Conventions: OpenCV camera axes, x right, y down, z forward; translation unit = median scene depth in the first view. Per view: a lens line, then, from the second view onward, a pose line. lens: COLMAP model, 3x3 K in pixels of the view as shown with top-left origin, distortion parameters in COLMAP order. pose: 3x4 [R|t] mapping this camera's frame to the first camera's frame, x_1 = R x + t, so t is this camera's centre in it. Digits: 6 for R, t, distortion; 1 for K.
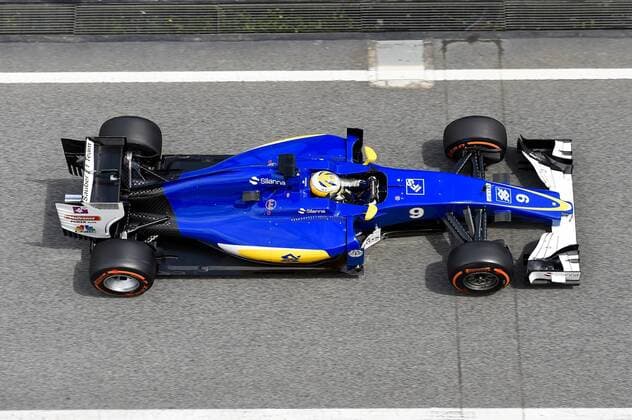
lens RADIAL K [[269.0, 0, 317.5], [0, 269.0, 210.0], [0, 0, 1]] dist [-0.000633, 0.000281]
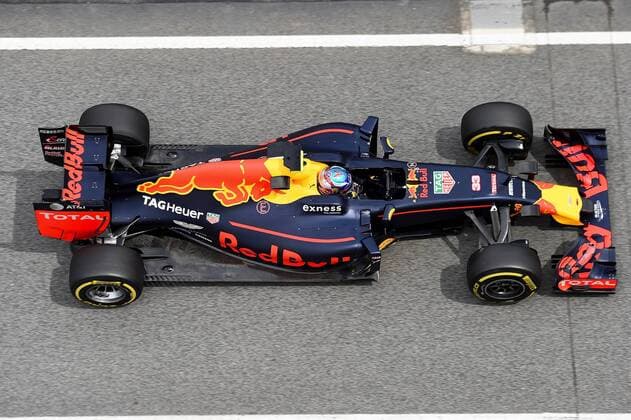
lens RADIAL K [[305.5, 0, 314.3], [0, 305.5, 210.5], [0, 0, 1]] dist [0.001731, 0.000761]
pose [[0.999992, -0.003716, -0.001240, -0.305721], [0.003718, 0.999992, 0.001562, 0.060284], [0.001234, -0.001566, 0.999998, -0.007584]]
